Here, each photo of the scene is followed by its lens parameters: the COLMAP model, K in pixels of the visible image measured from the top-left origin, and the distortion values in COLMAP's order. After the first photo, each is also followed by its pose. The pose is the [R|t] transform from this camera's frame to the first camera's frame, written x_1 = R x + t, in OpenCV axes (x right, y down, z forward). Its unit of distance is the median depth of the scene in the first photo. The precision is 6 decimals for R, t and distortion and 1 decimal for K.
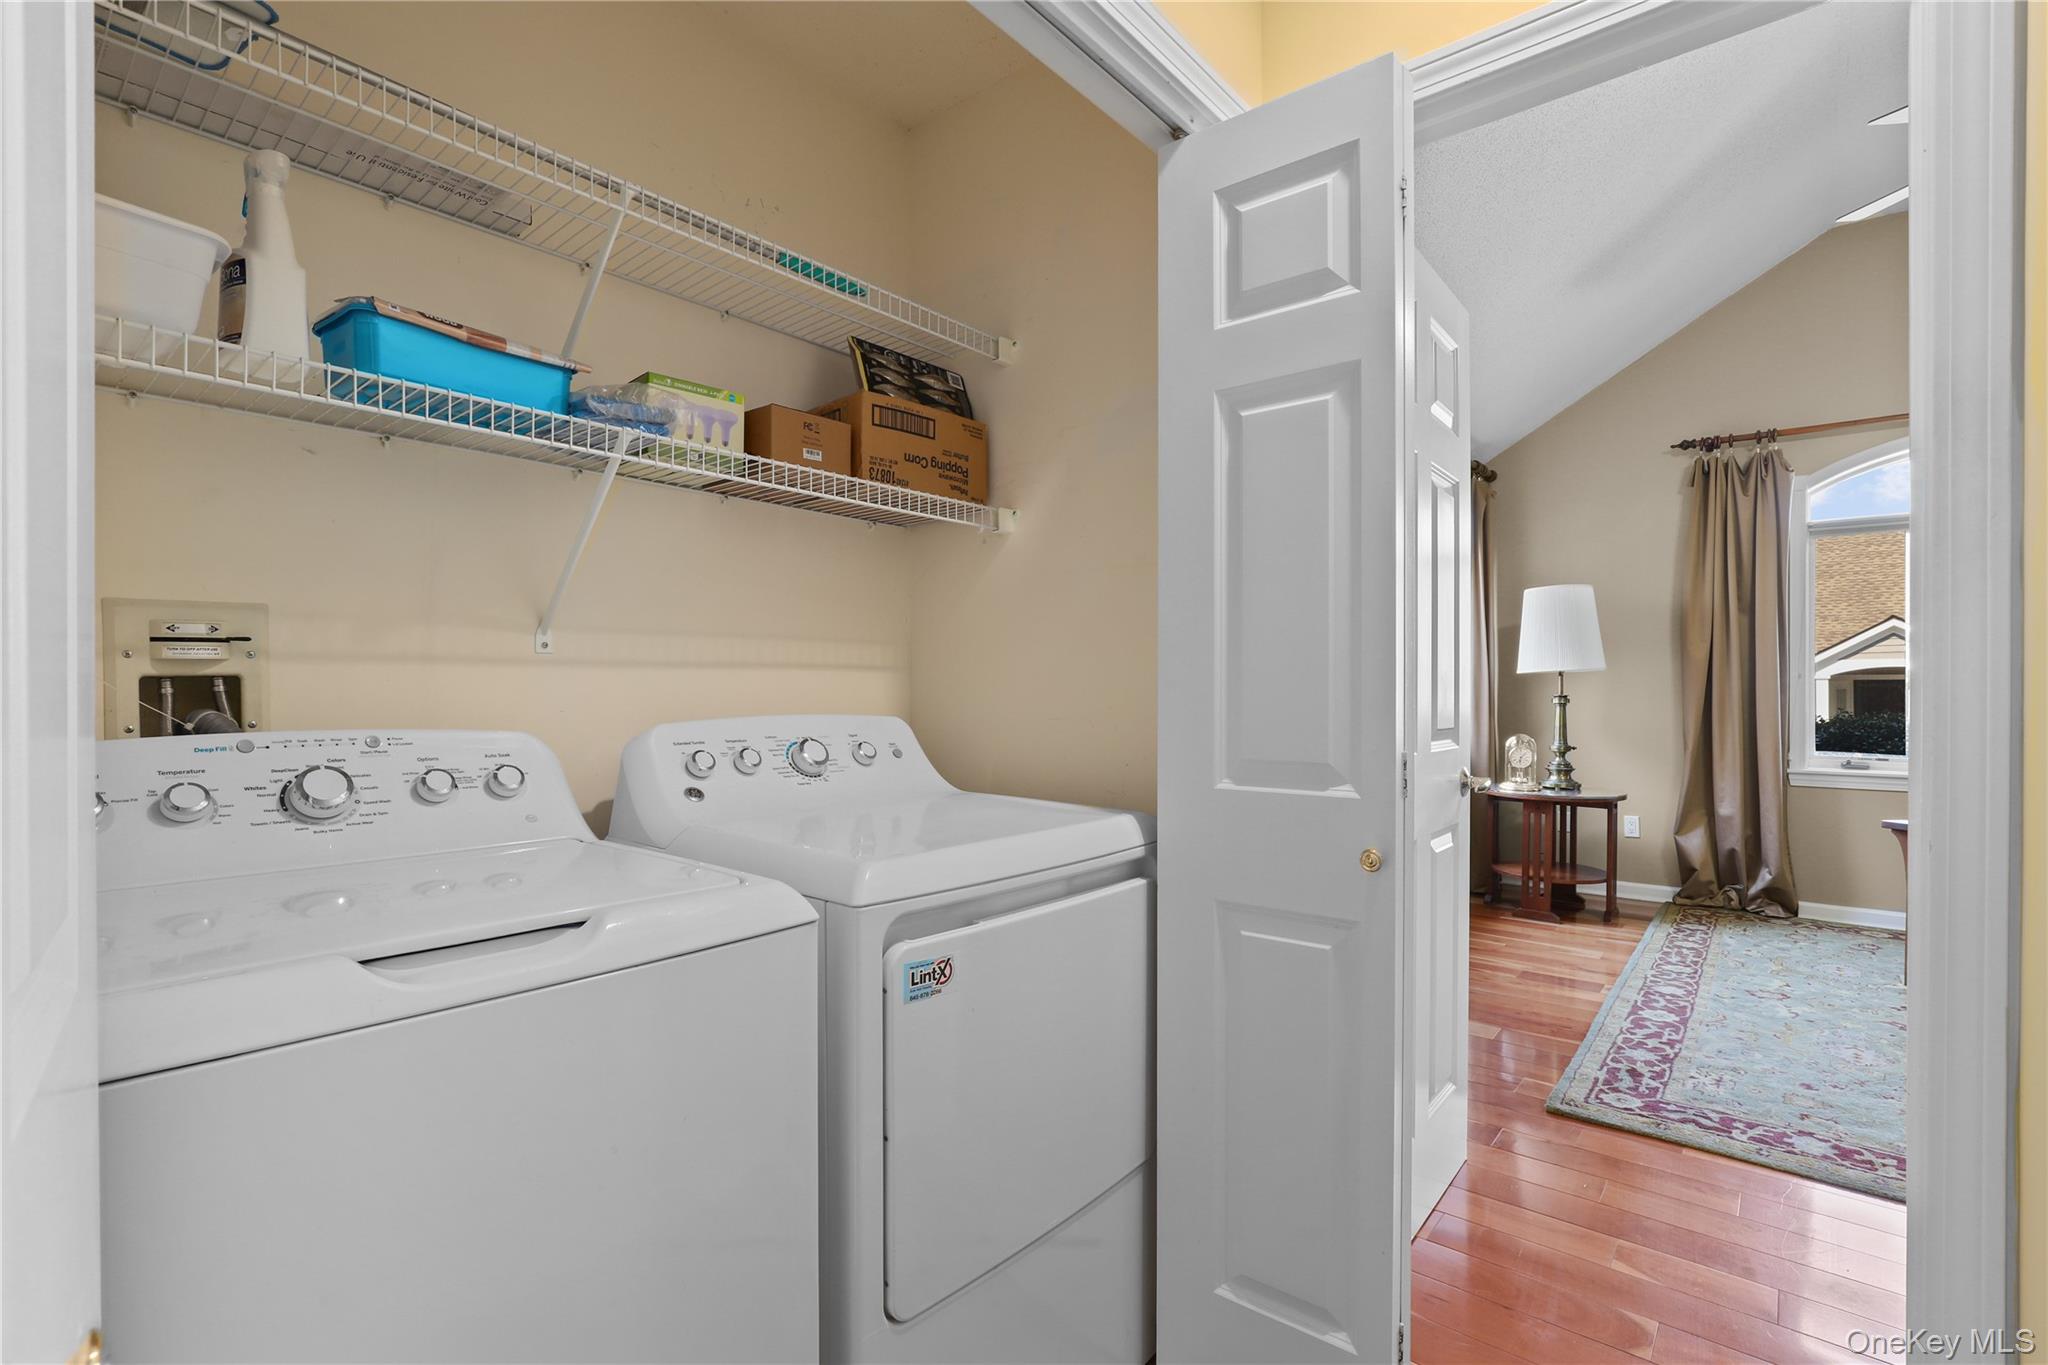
lens RADIAL K [[939.2, 0, 1020.8], [0, 939.2, 688.9], [0, 0, 1]] dist [-0.005938, 0.000374]
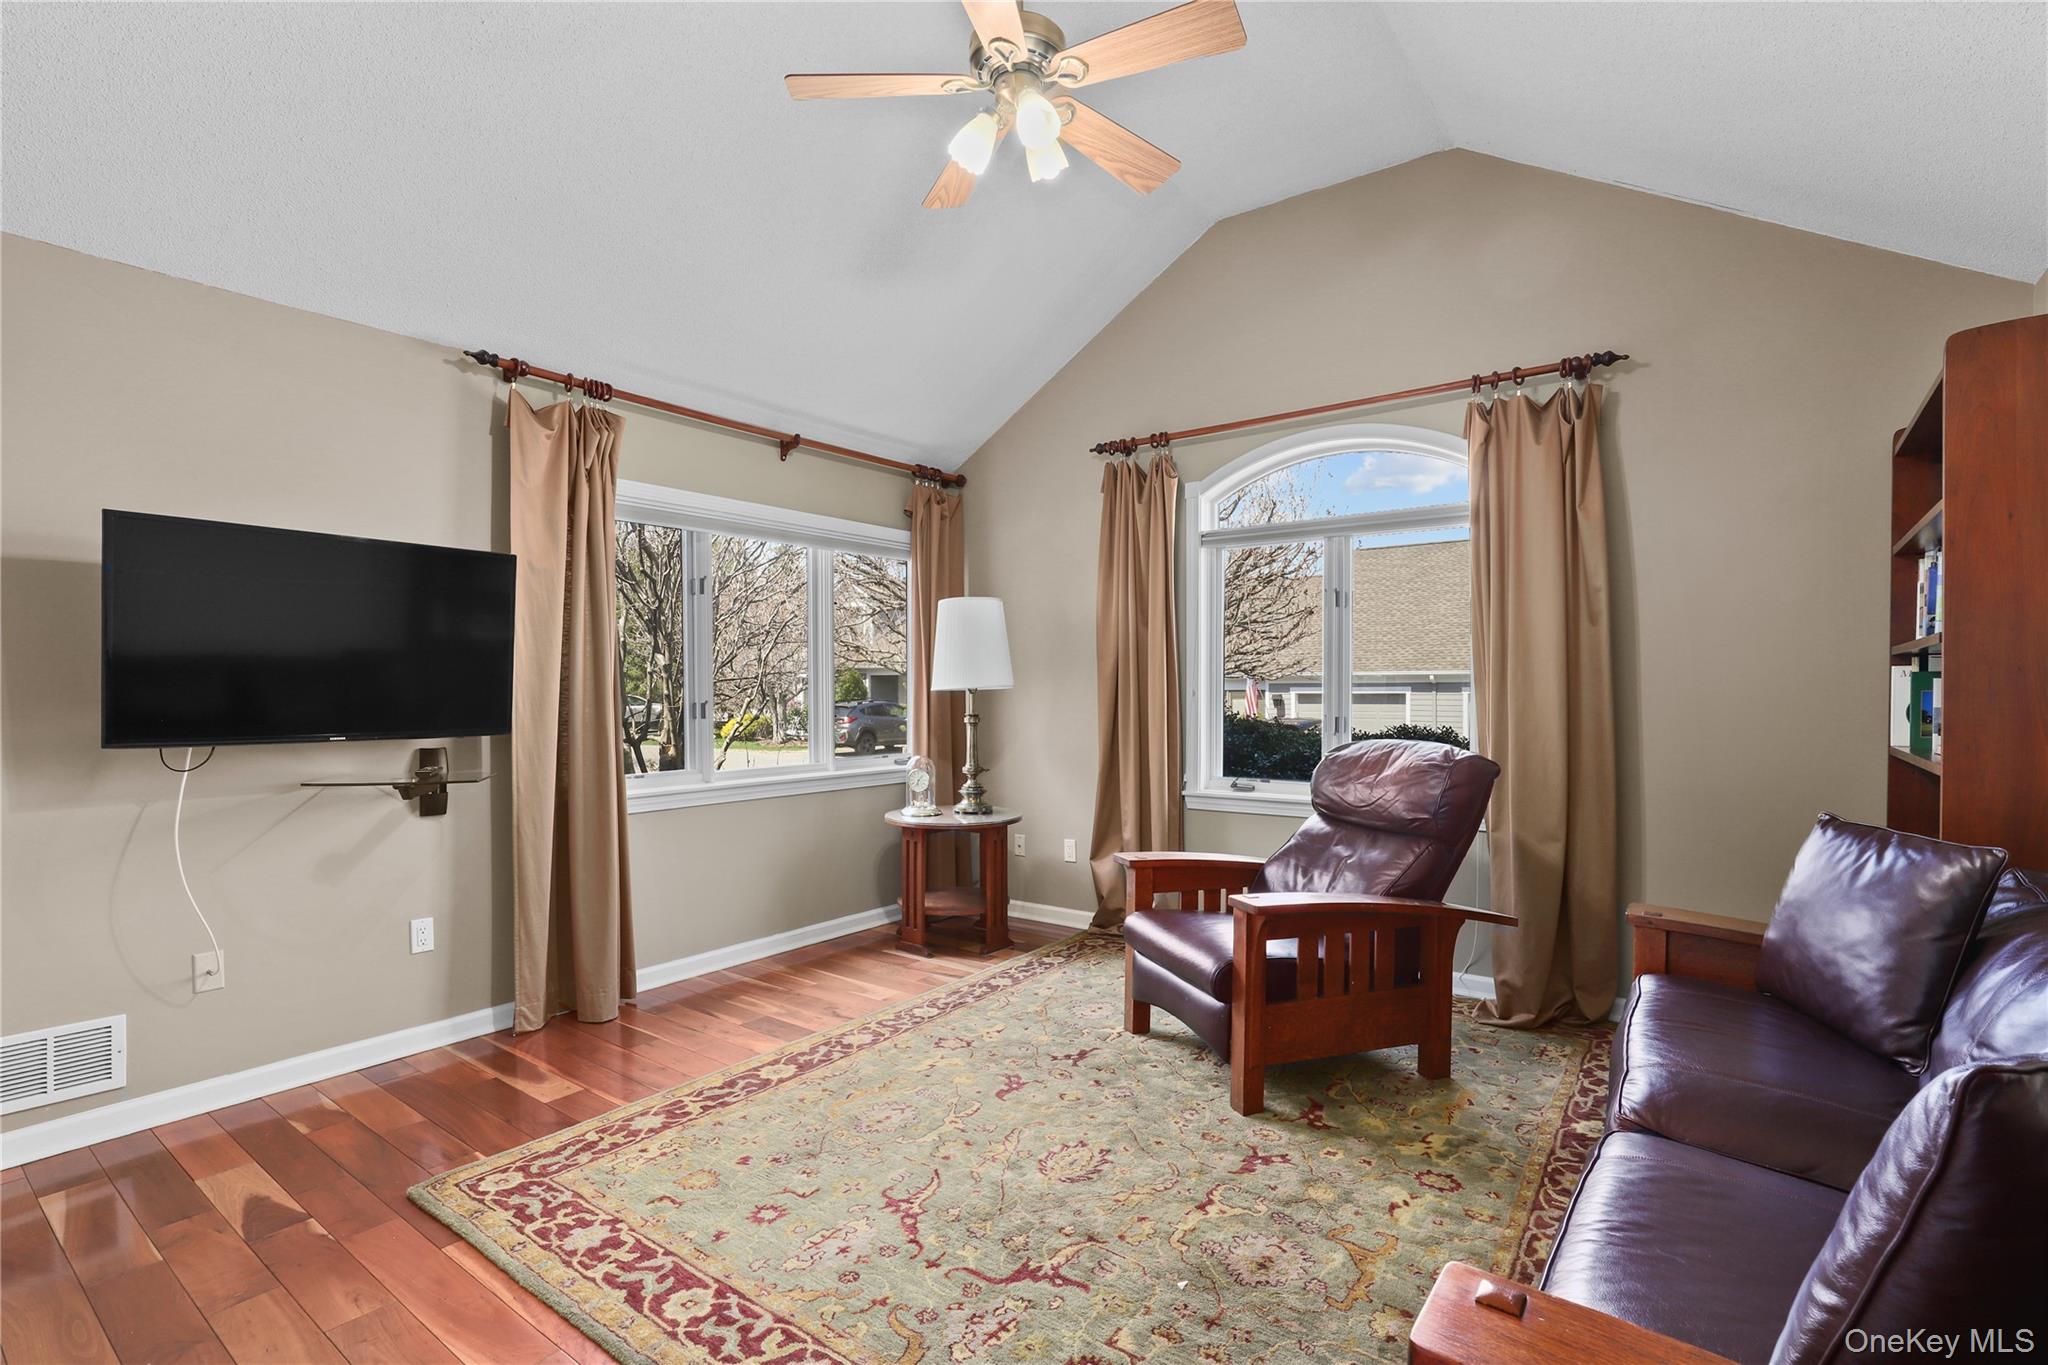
lens RADIAL K [[959.8, 0, 1015.5], [0, 959.8, 703.3], [0, 0, 1]] dist [-0.023920, 0.000213]
pose [[0.998690, -0.005813, 0.050845, 0.607613], [0.005134, 0.999896, 0.013475, -0.017621], [-0.050918, -0.013196, 0.998616, 0.037458]]
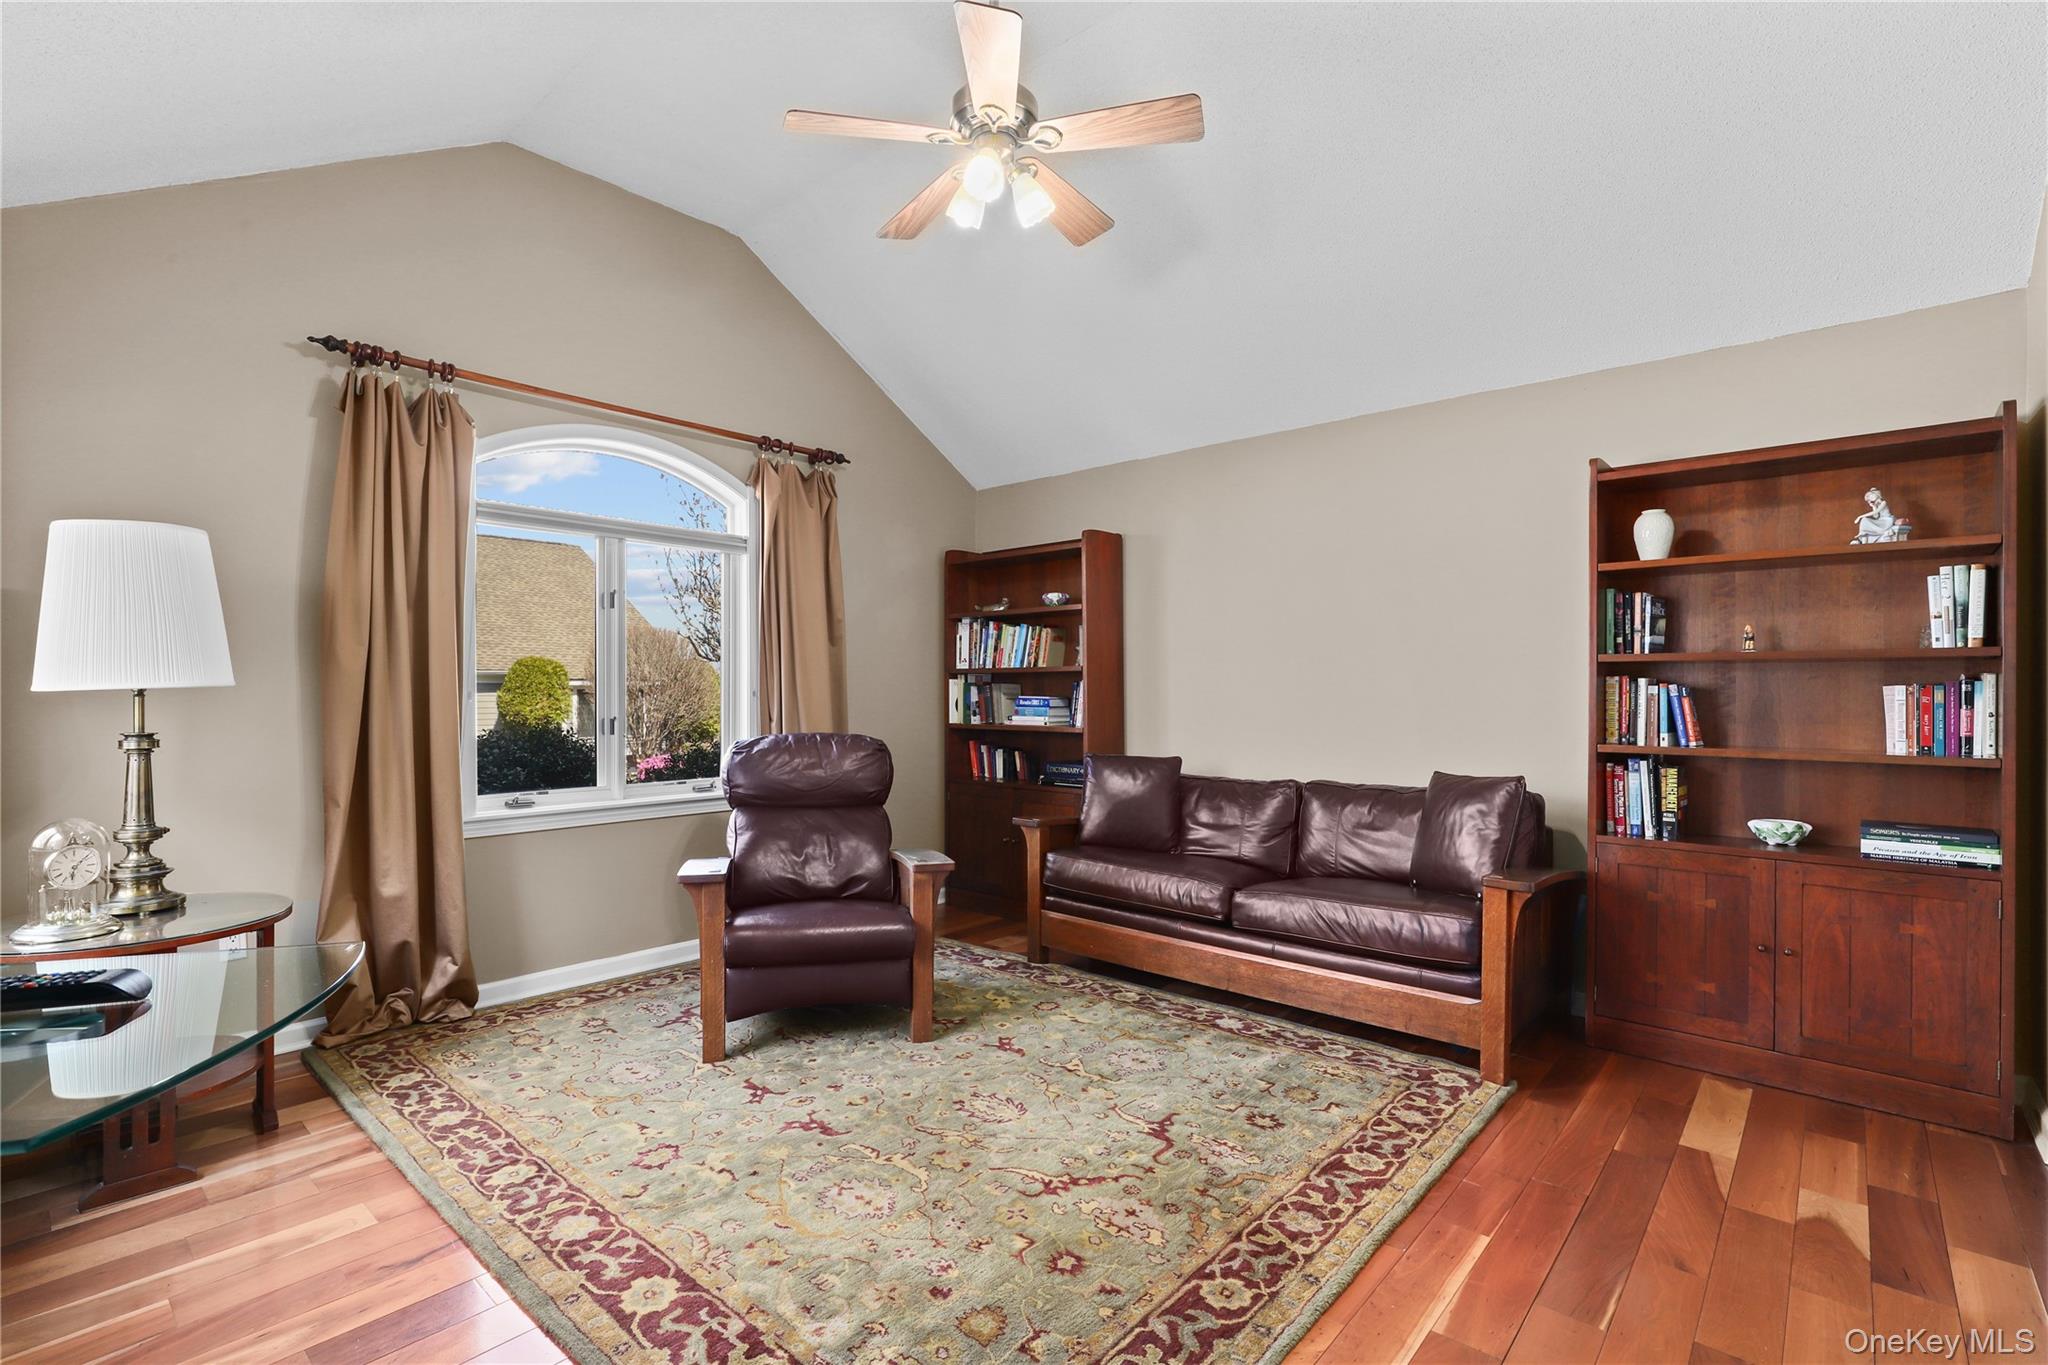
lens RADIAL K [[939.2, 0, 1020.8], [0, 939.2, 688.9], [0, 0, 1]] dist [-0.005938, 0.000374]
pose [[0.031984, -0.001863, 0.999487, 0.073739], [-0.001298, 0.999997, 0.001906, -0.021475], [-0.999488, -0.001358, 0.031982, 0.524154]]
